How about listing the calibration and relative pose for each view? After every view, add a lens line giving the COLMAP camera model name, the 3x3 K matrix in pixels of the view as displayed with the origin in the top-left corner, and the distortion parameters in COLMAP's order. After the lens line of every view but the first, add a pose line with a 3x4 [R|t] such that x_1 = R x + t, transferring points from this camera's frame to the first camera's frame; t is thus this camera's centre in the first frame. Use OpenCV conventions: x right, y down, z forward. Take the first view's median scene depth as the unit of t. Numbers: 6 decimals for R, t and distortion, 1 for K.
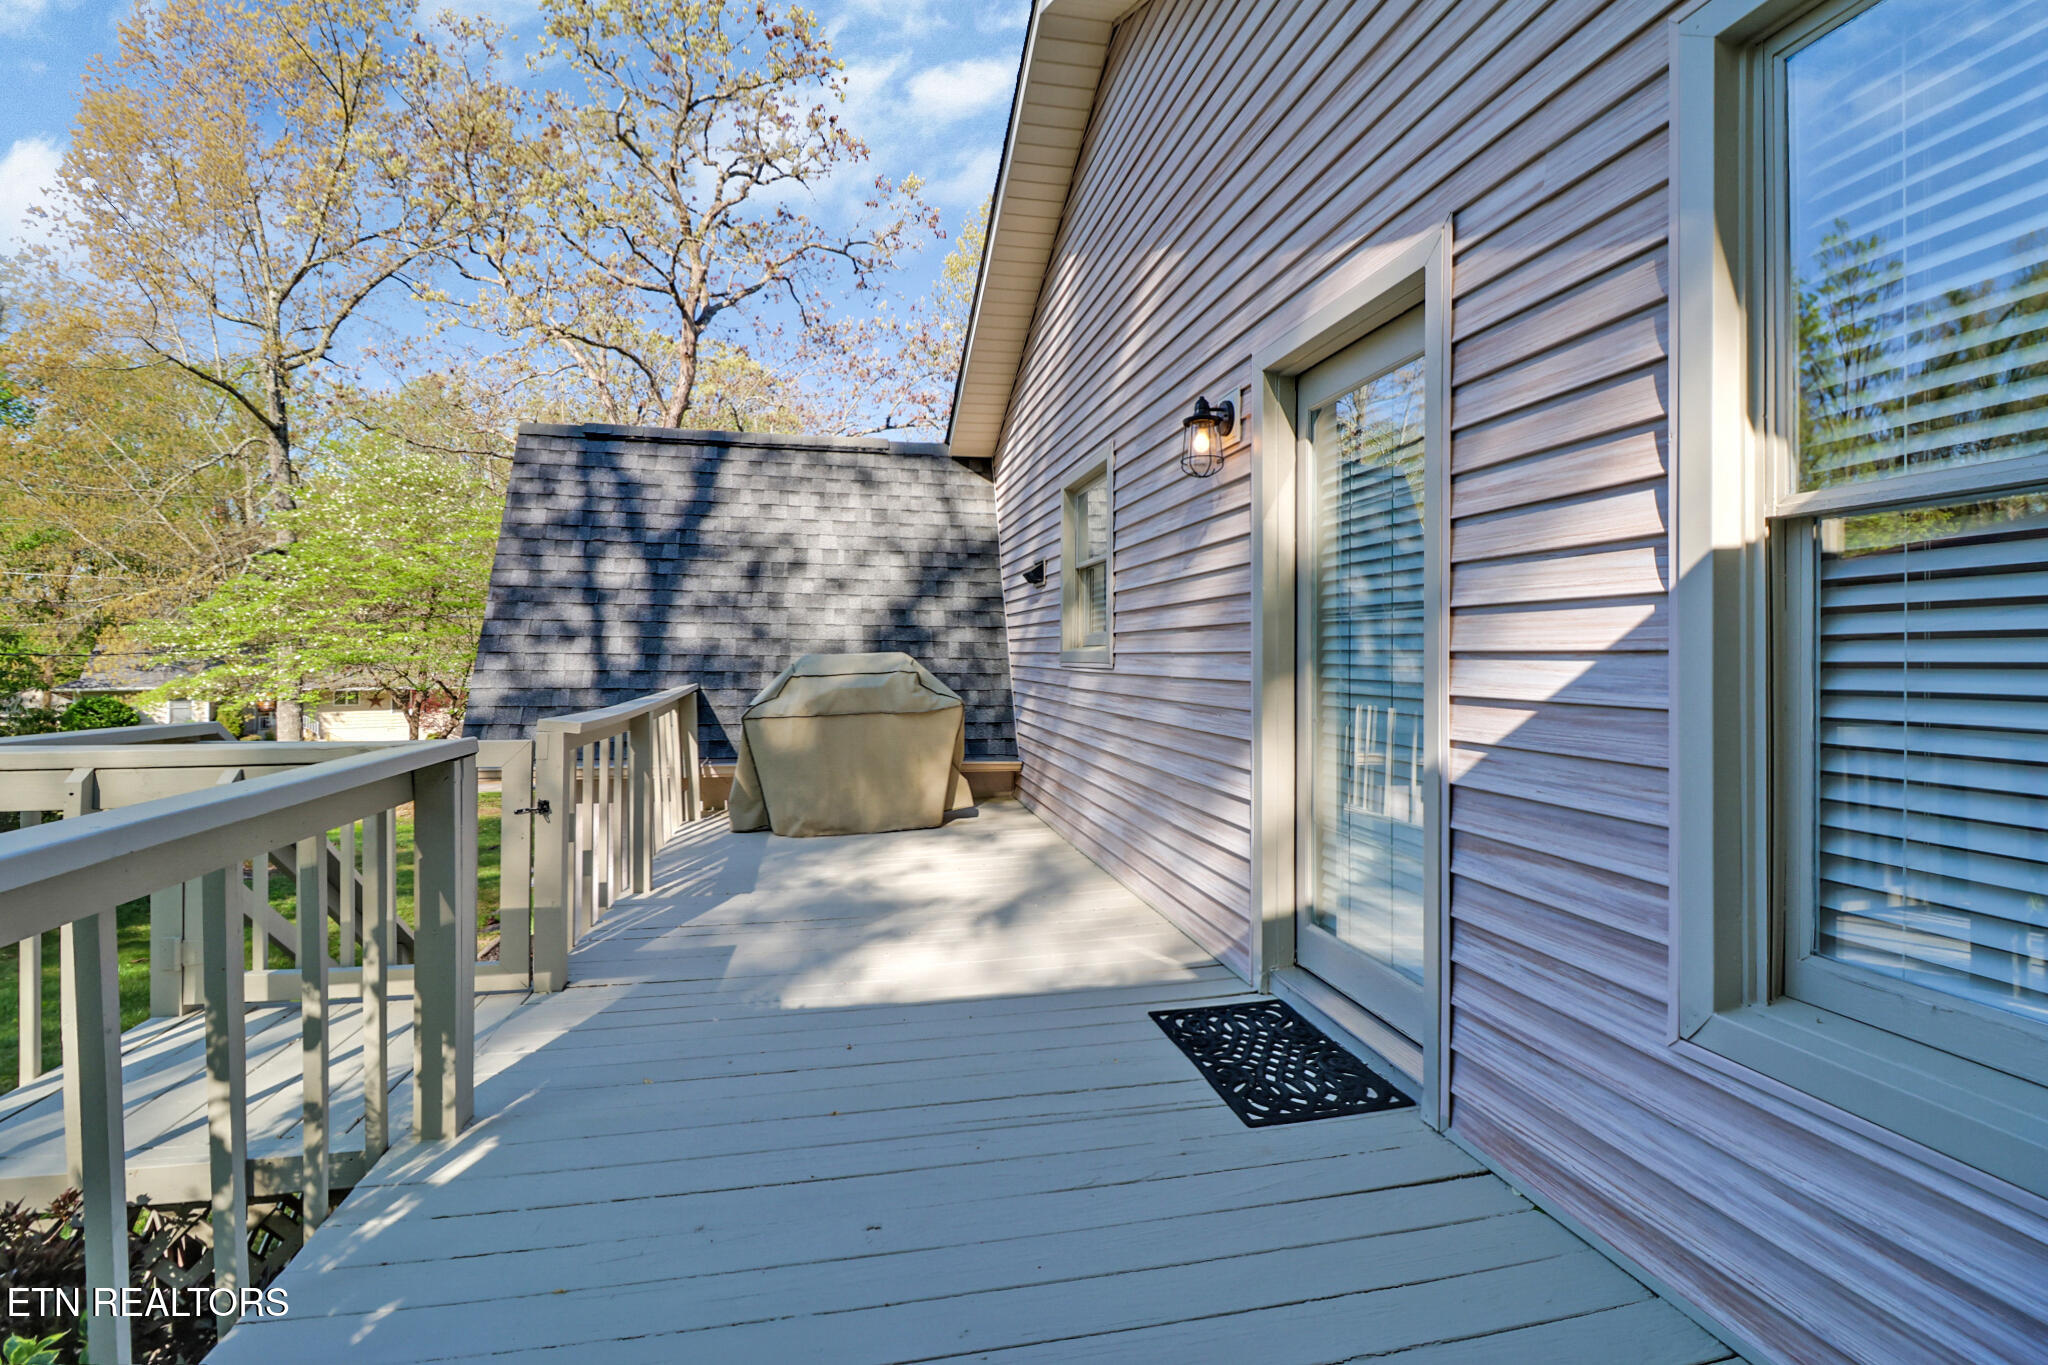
lens RADIAL K [[957.6, 0, 1025.2], [0, 957.6, 661.8], [0, 0, 1]] dist [0.026409, -0.027455]
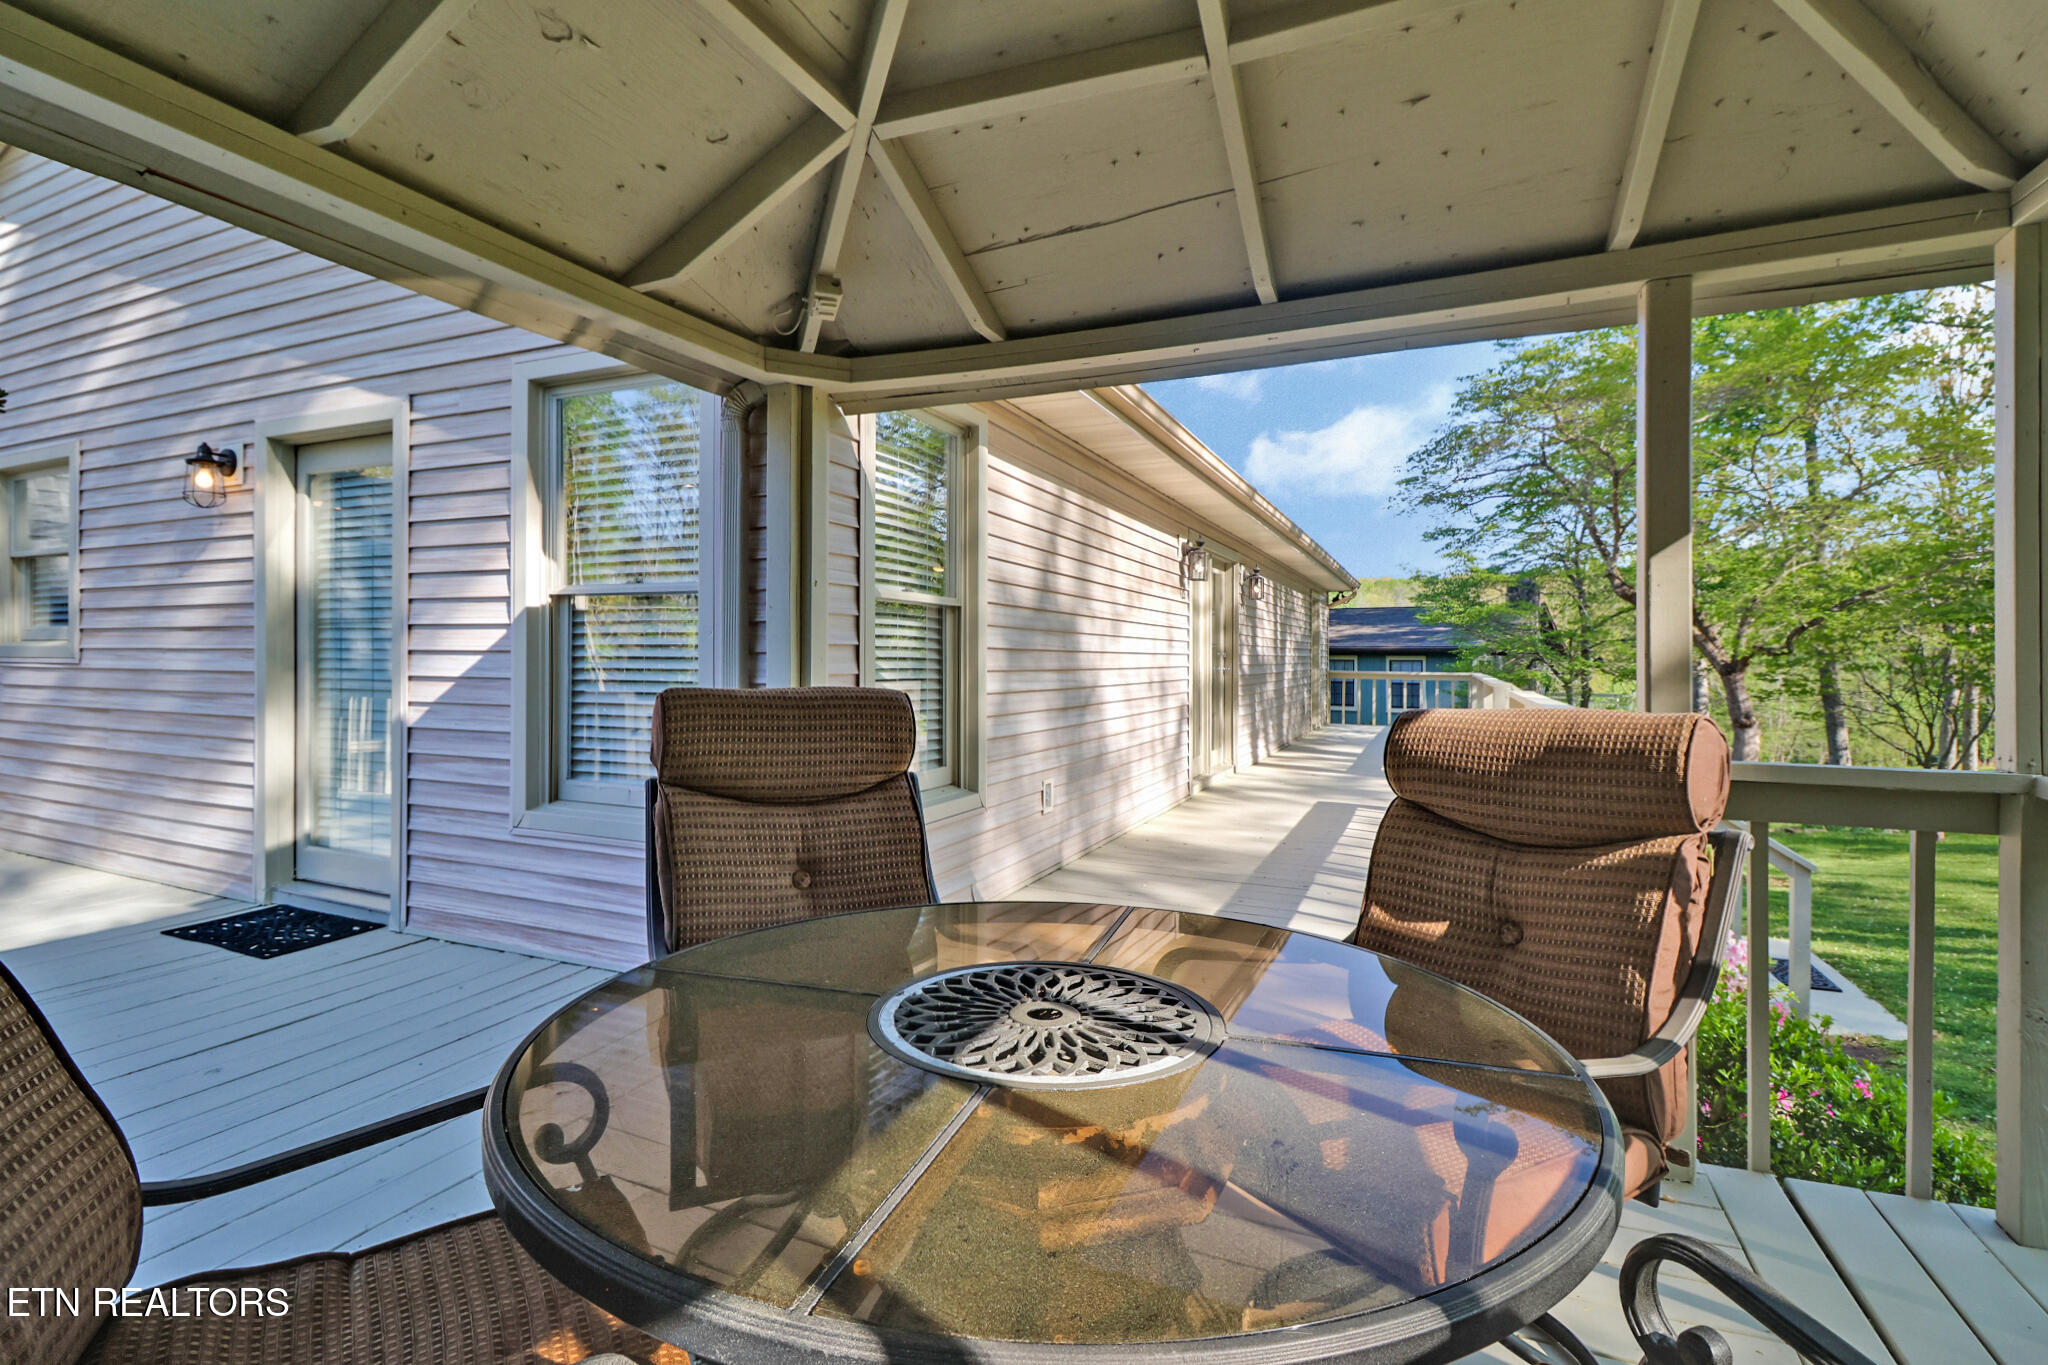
lens RADIAL K [[957.6, 0, 1025.2], [0, 957.6, 661.8], [0, 0, 1]] dist [0.026409, -0.027455]
pose [[0.589210, -0.000401, 0.807980, -0.231394], [-0.000749, 0.999999, 0.001042, 0.005588], [-0.807980, -0.001219, 0.589209, -0.698317]]
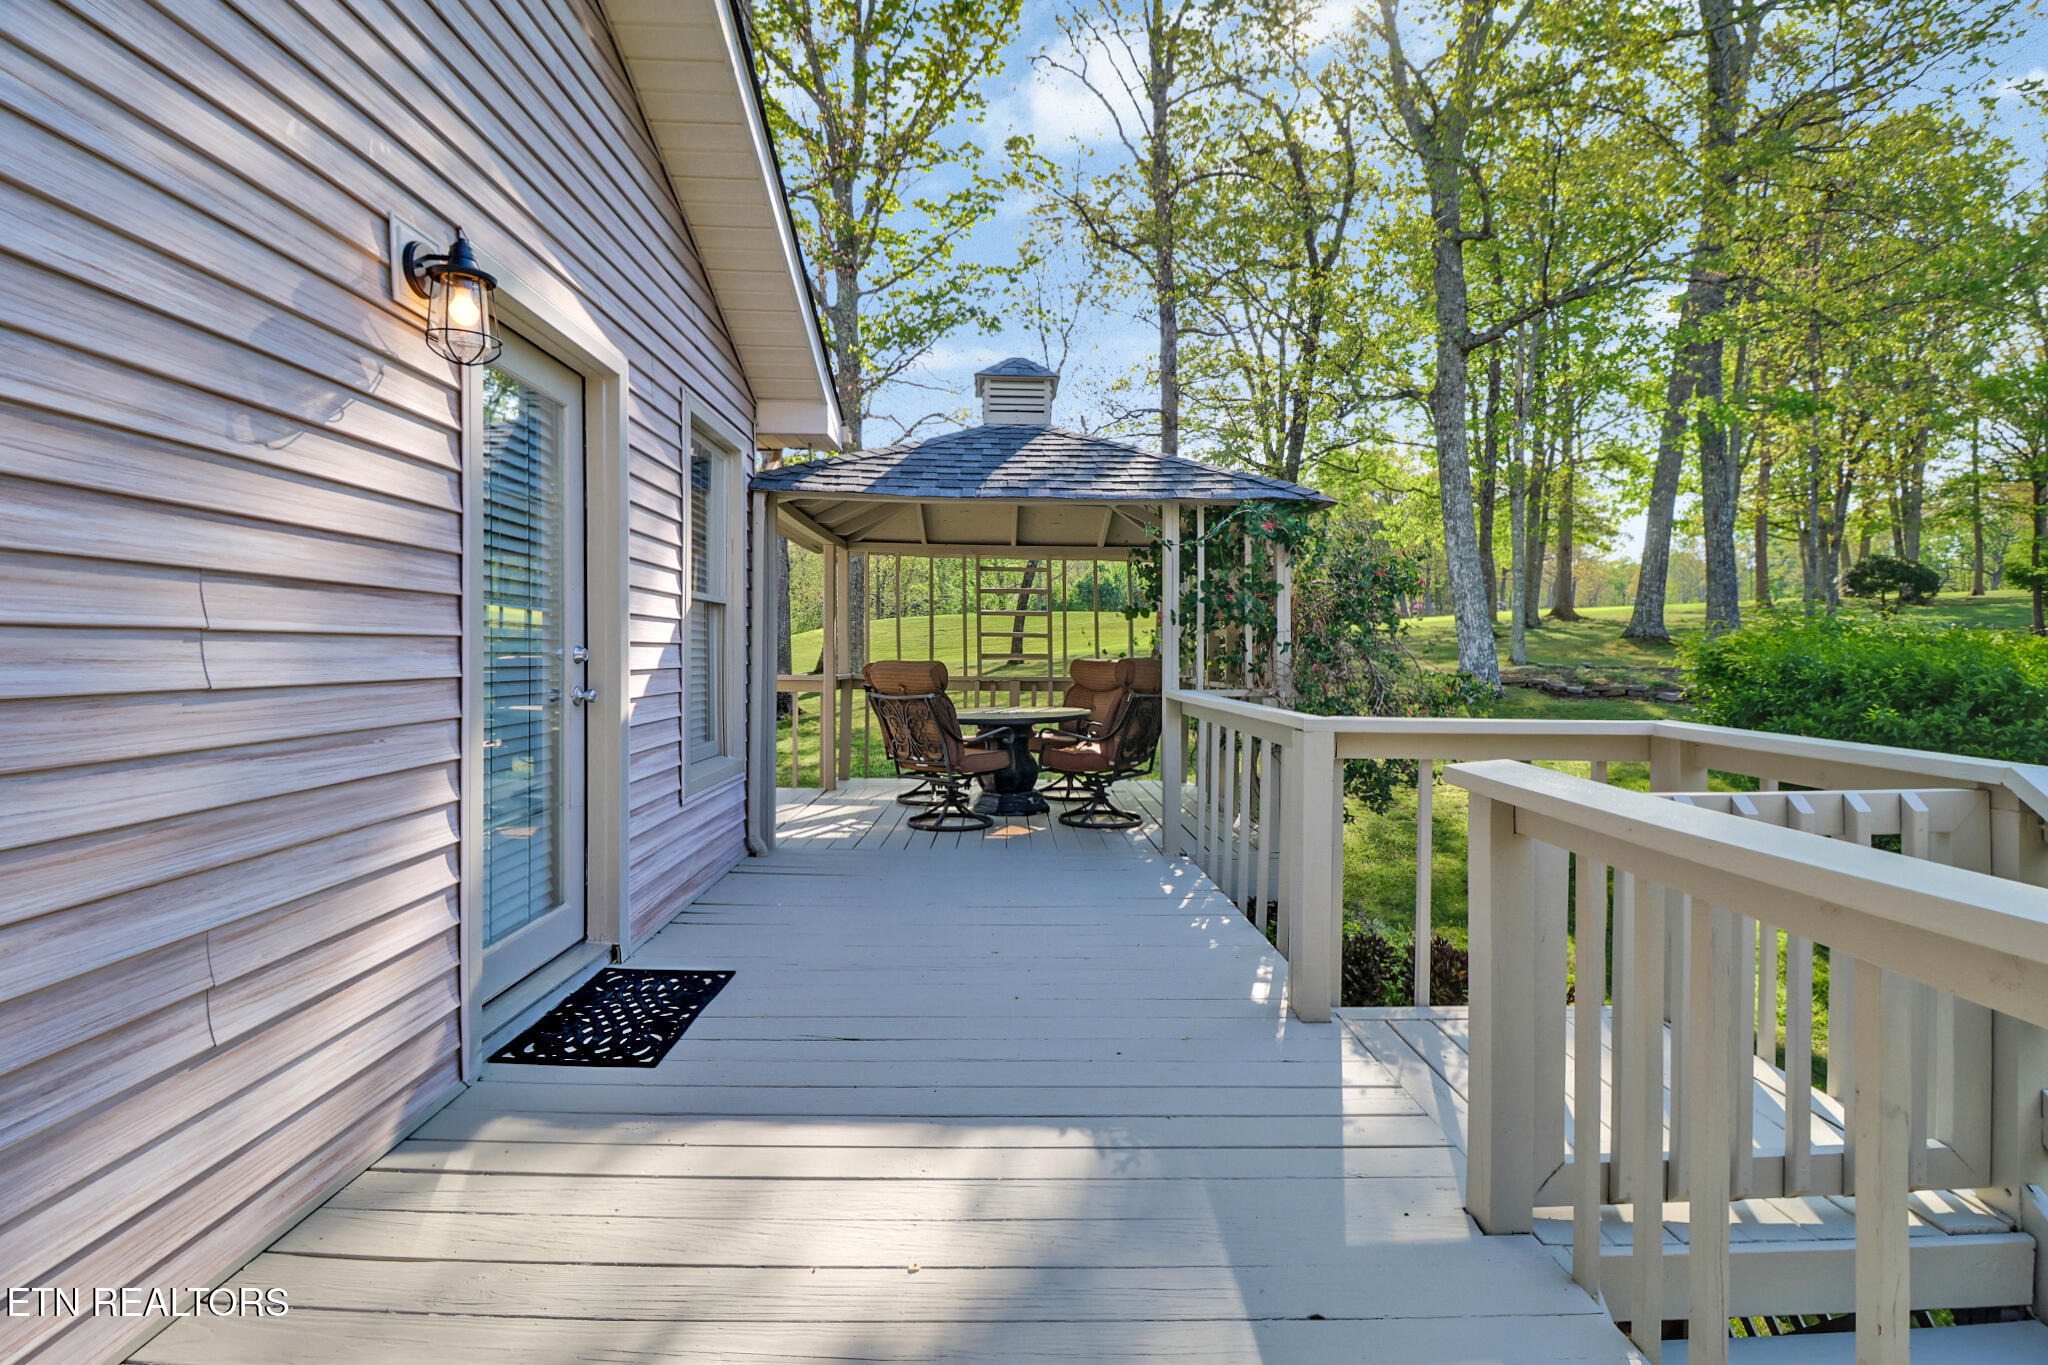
lens RADIAL K [[957.6, 0, 1025.2], [0, 957.6, 661.8], [0, 0, 1]] dist [0.026409, -0.027455]
pose [[-0.983898, -0.013338, 0.178231, -0.356000], [-0.010688, 0.999818, 0.015822, -0.008851], [-0.178410, 0.013663, -0.983861, 1.857400]]
